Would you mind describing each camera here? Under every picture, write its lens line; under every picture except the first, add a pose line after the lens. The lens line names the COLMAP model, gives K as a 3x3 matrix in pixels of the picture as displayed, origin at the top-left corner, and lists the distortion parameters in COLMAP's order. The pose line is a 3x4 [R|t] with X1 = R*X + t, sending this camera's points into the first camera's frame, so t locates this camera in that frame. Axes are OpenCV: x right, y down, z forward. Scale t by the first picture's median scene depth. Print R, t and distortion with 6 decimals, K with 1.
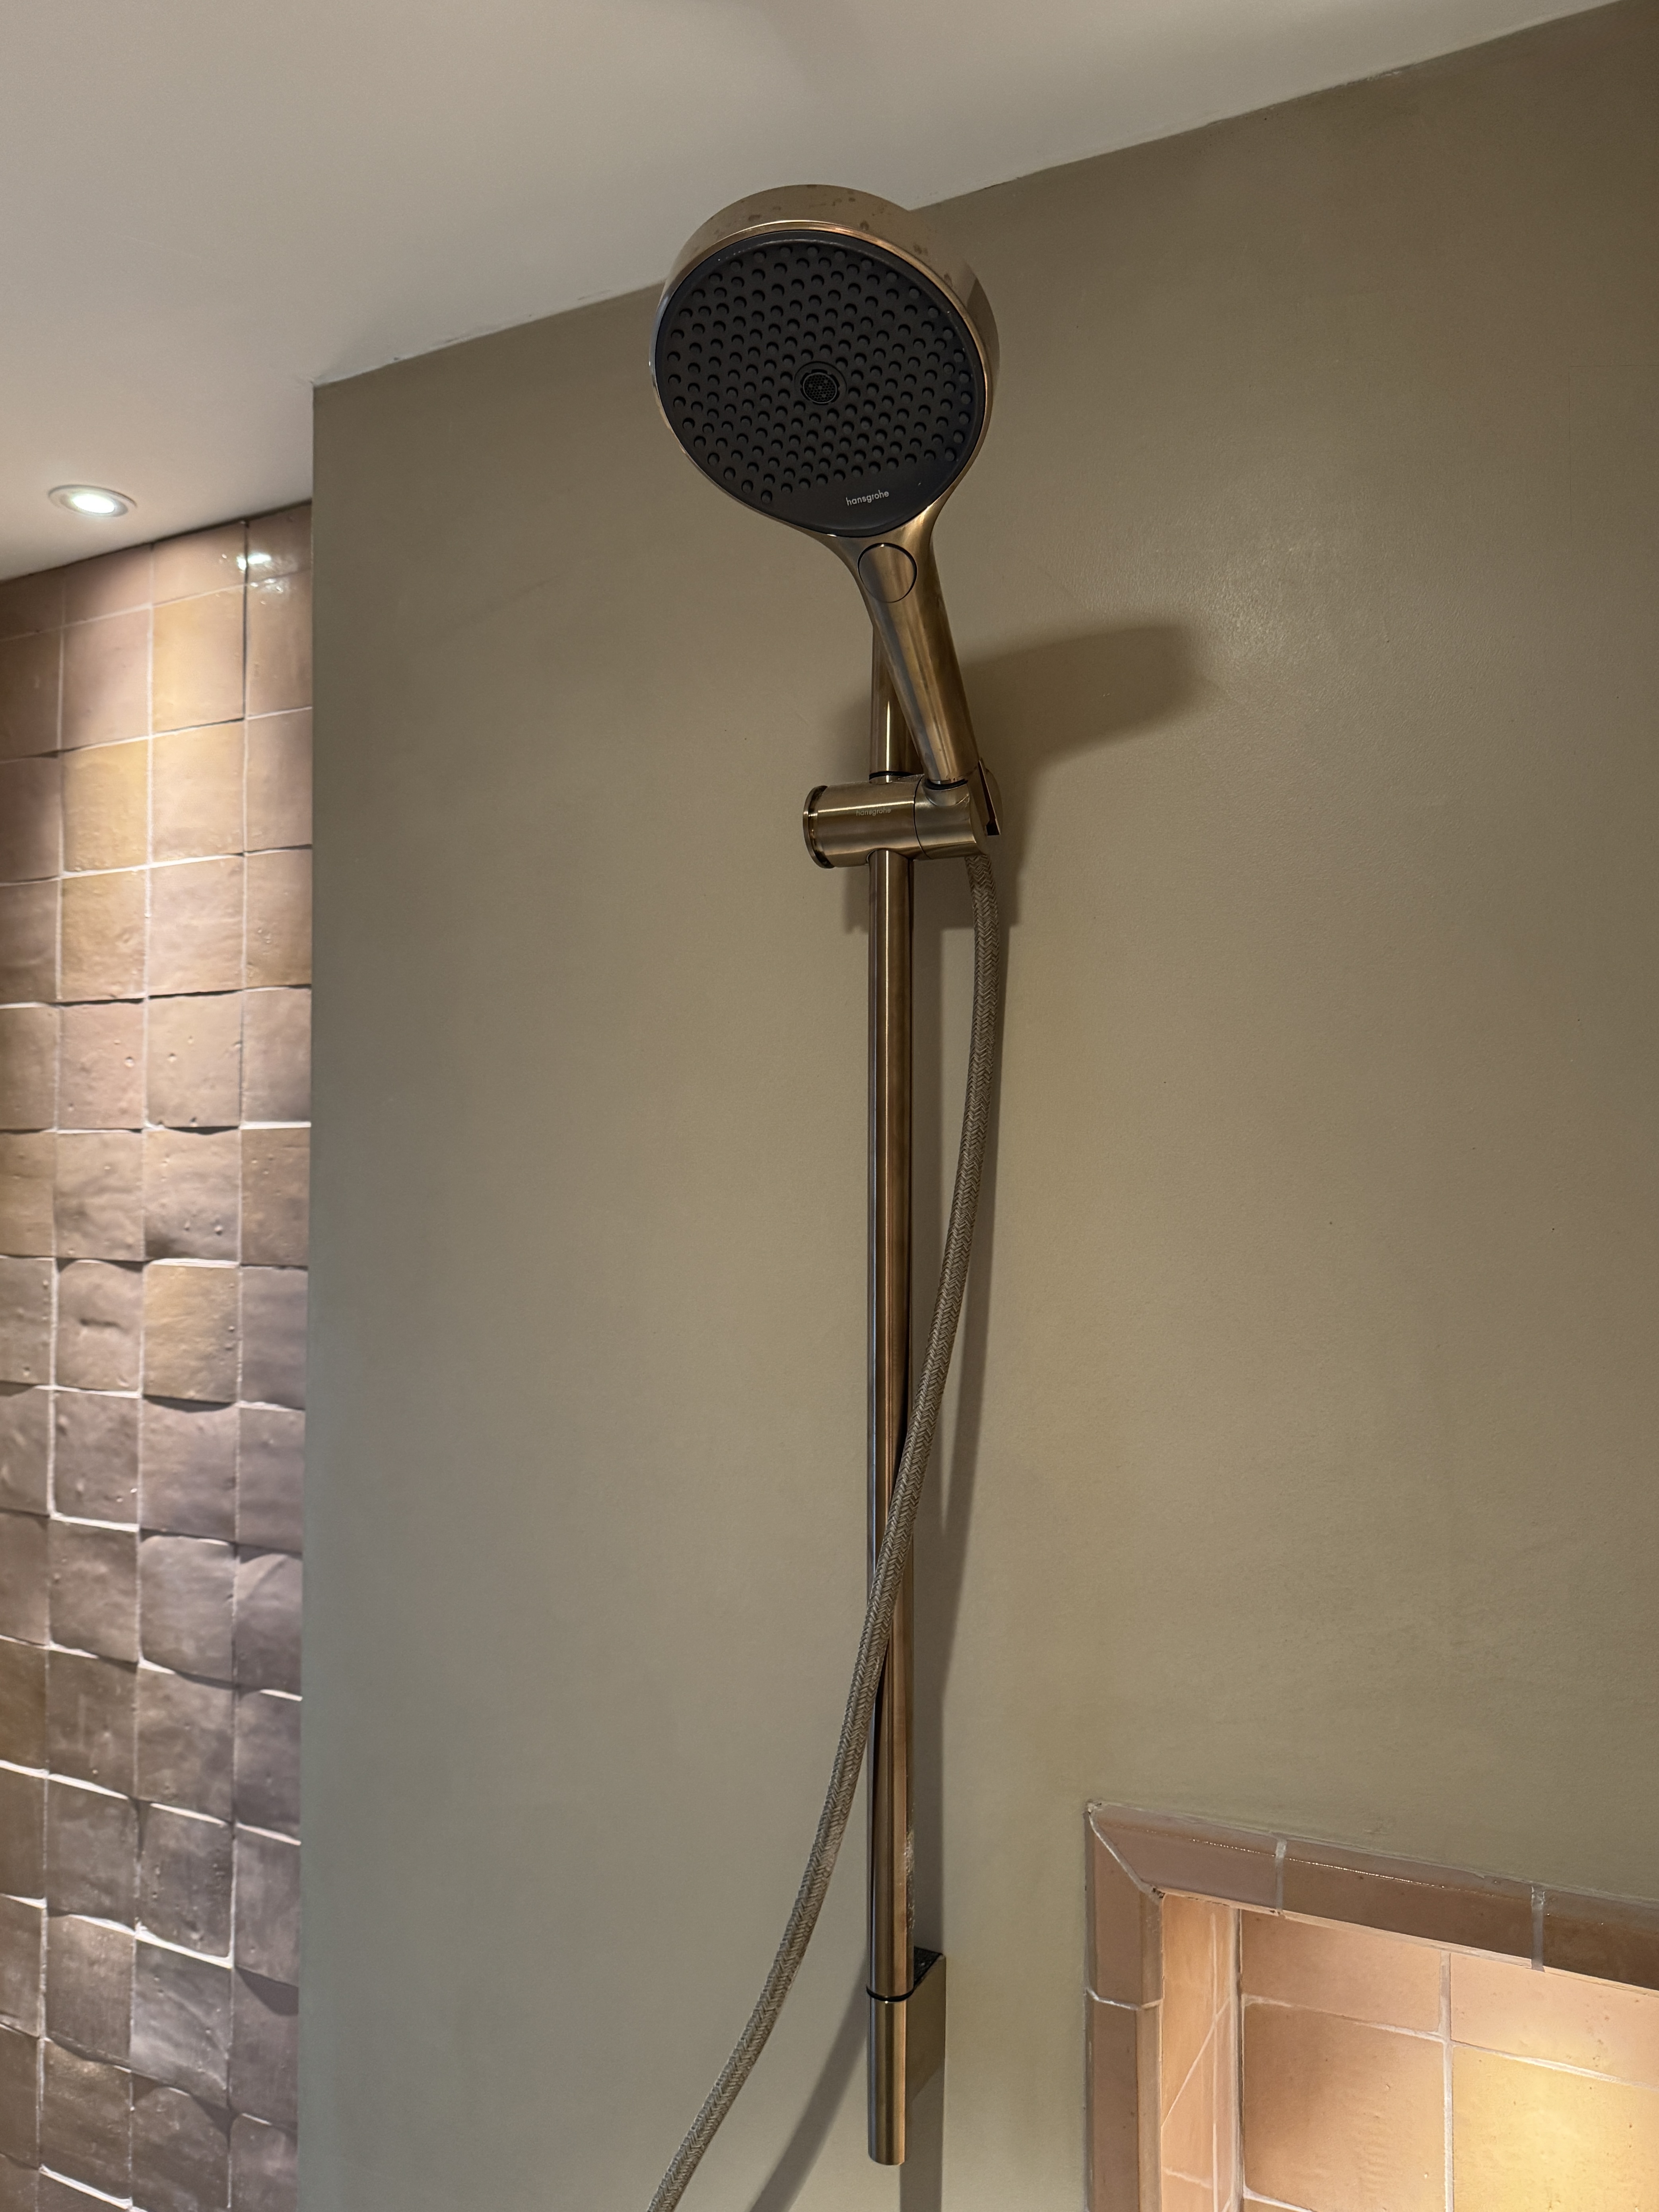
lens RADIAL K [[1567.5, 0, 829.5], [0, 1567.5, 1106.0], [0, 0, 1]] dist [0.068955, -0.143912]
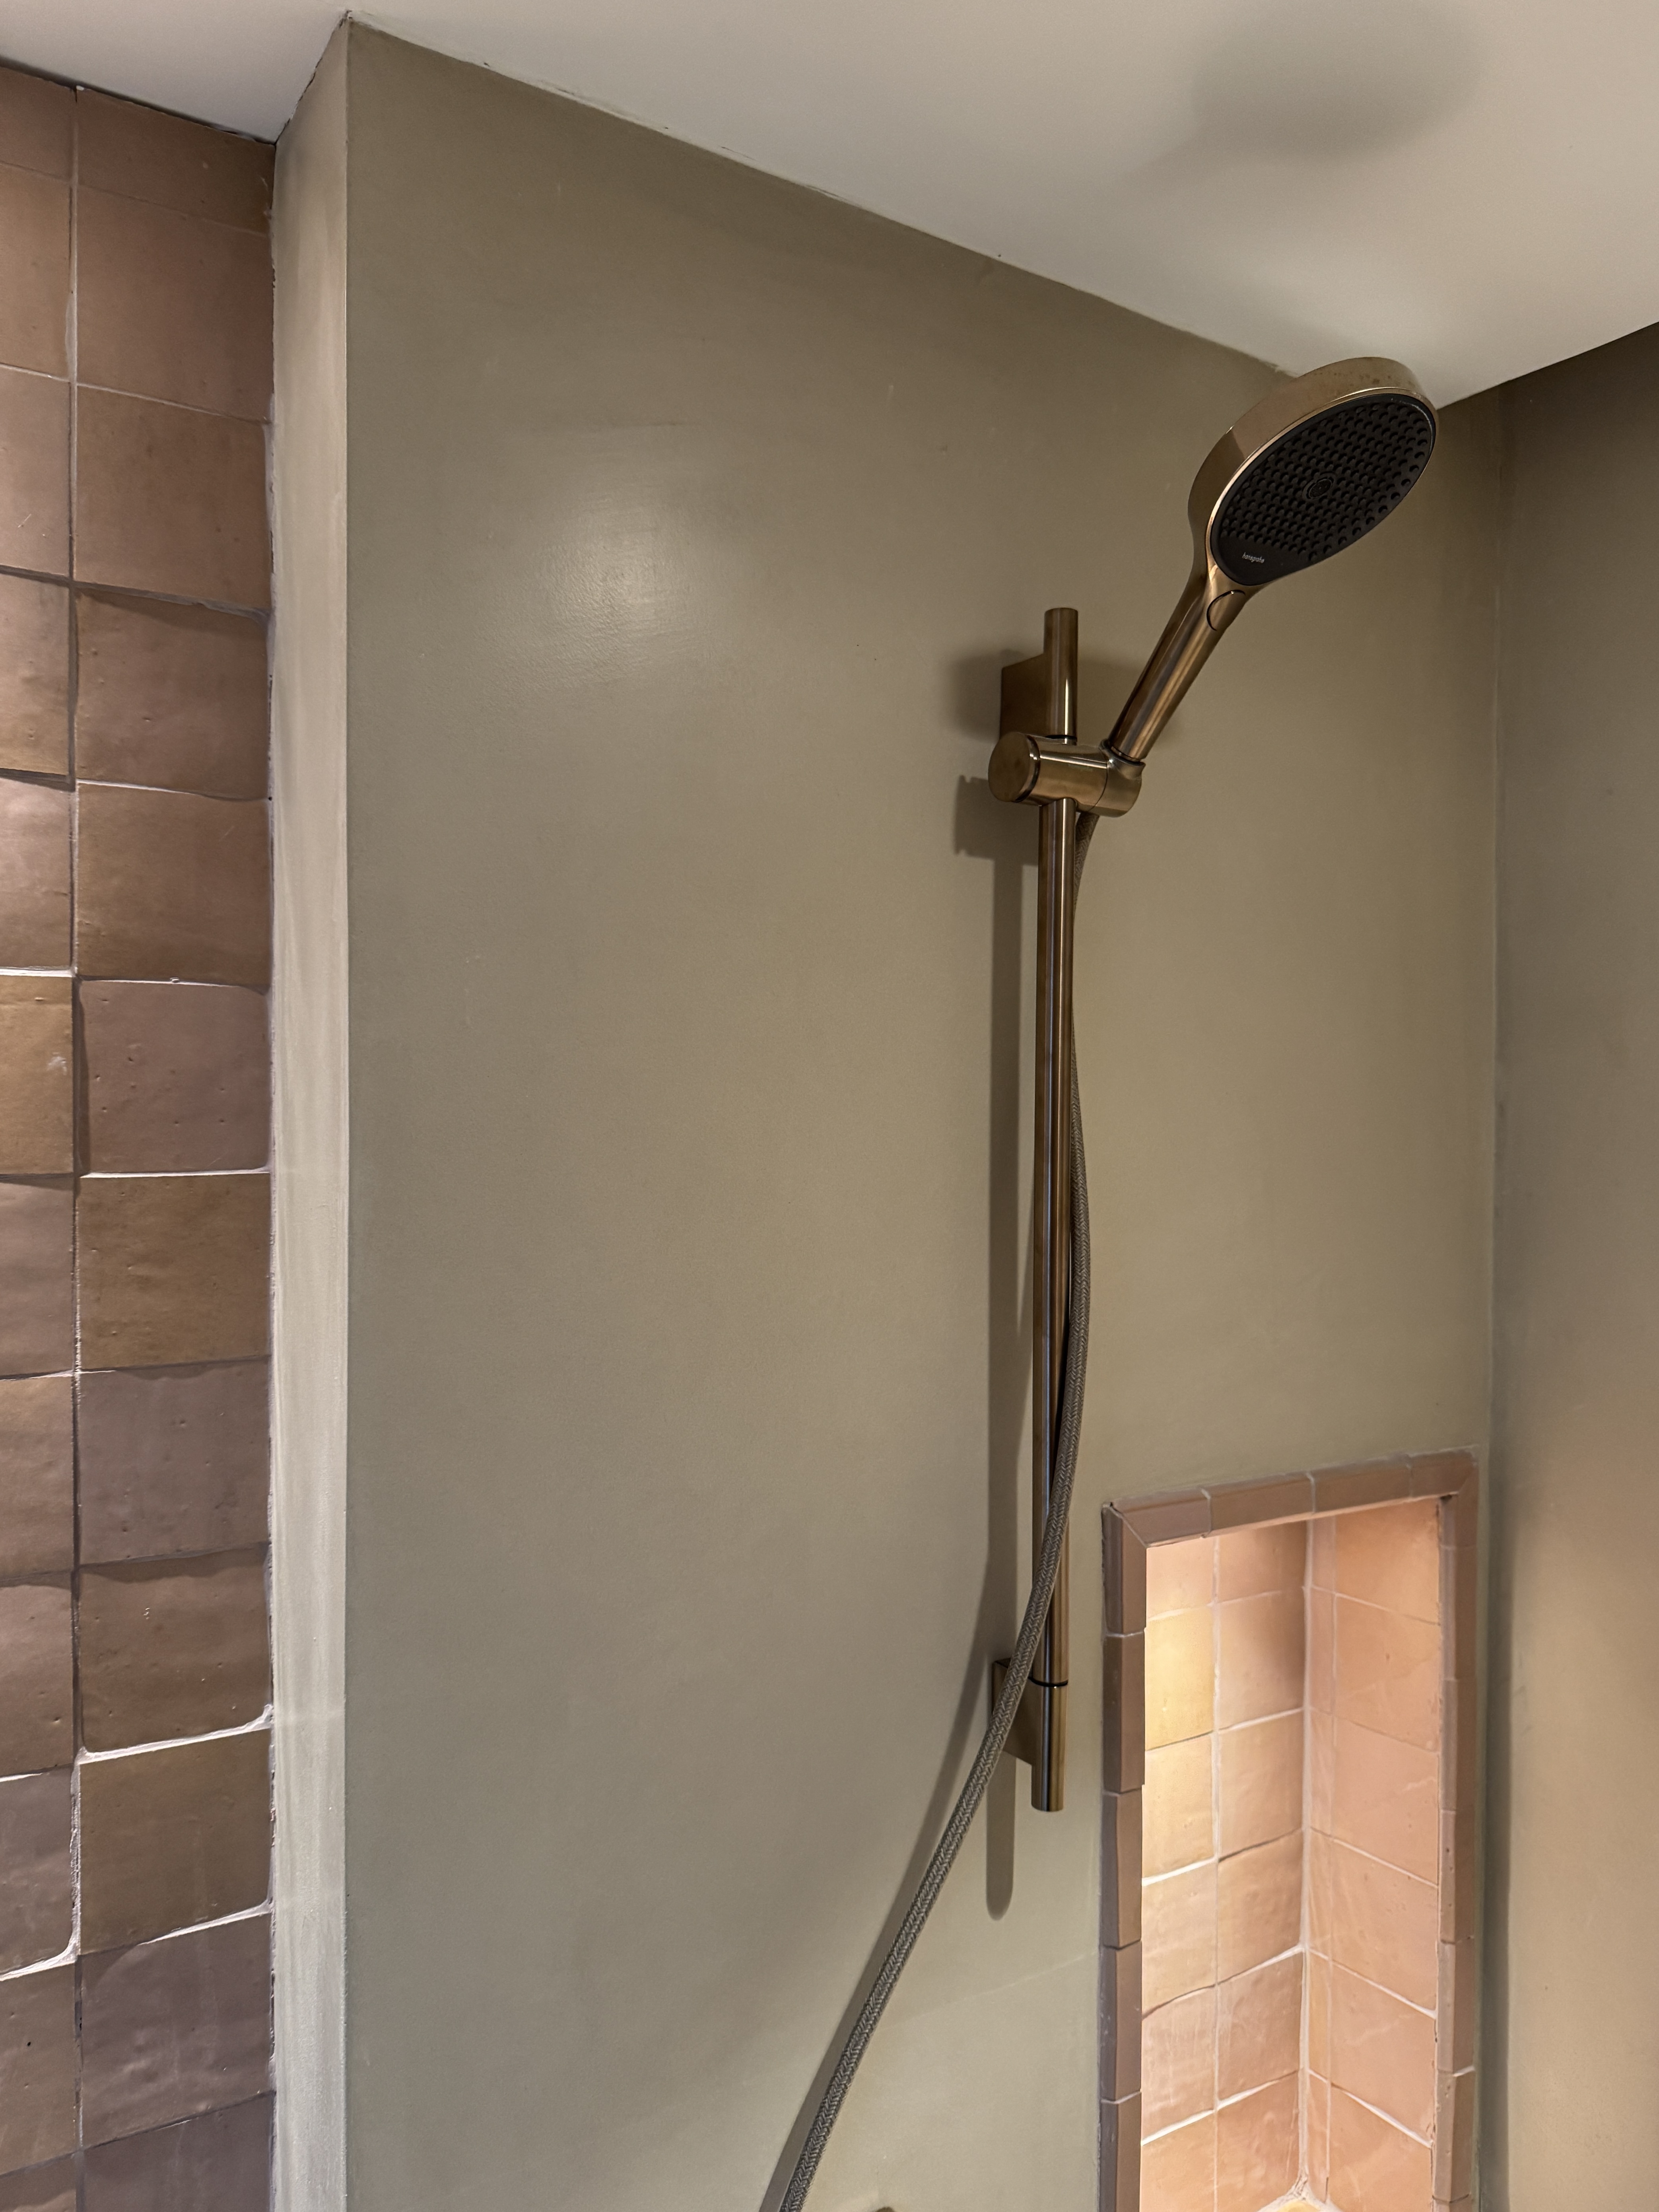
lens RADIAL K [[1567.5, 0, 829.5], [0, 1567.5, 1106.0], [0, 0, 1]] dist [0.068955, -0.143912]
pose [[0.512881, -0.009921, 0.858402, -1.140686], [-0.050067, 0.997885, 0.041447, 0.038766], [-0.856998, -0.064235, 0.511300, 0.500654]]
